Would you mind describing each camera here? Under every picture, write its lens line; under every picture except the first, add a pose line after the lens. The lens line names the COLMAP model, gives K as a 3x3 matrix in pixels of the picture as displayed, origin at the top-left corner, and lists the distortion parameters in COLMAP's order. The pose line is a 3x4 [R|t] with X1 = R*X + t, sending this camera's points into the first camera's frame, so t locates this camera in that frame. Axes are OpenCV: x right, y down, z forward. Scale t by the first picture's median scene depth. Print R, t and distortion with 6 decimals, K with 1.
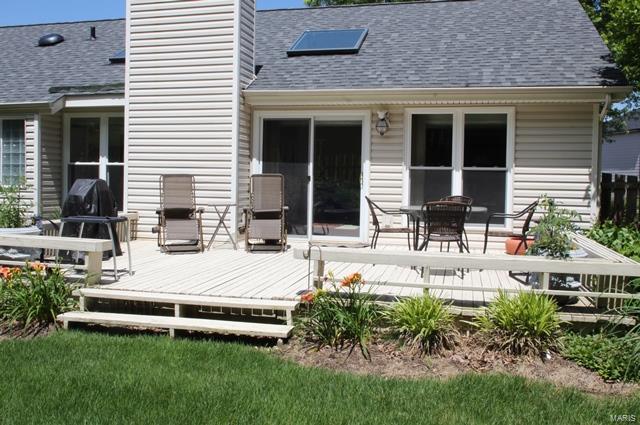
lens RADIAL K [[593.8, 0, 319.9], [0, 593.8, 213.5], [0, 0, 1]] dist [-0.047506, 0.000000]
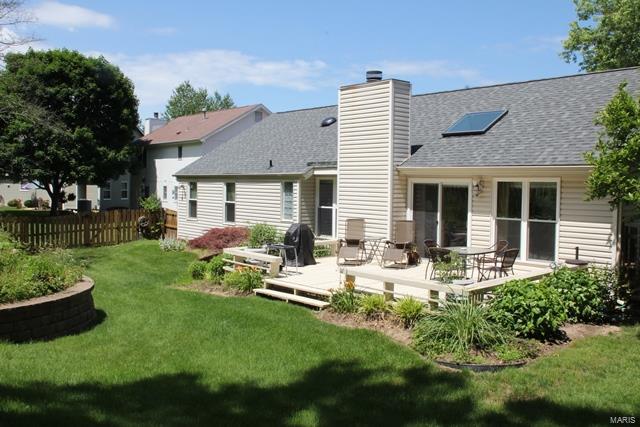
lens RADIAL K [[593.8, 0, 320.1], [0, 593.8, 212.2], [0, 0, 1]] dist [-0.047506, 0.000000]
pose [[0.821024, 0.021273, -0.570497, 0.630269], [-0.030732, 0.999503, -0.006958, -0.068960], [0.570066, 0.023245, 0.821270, -0.440954]]
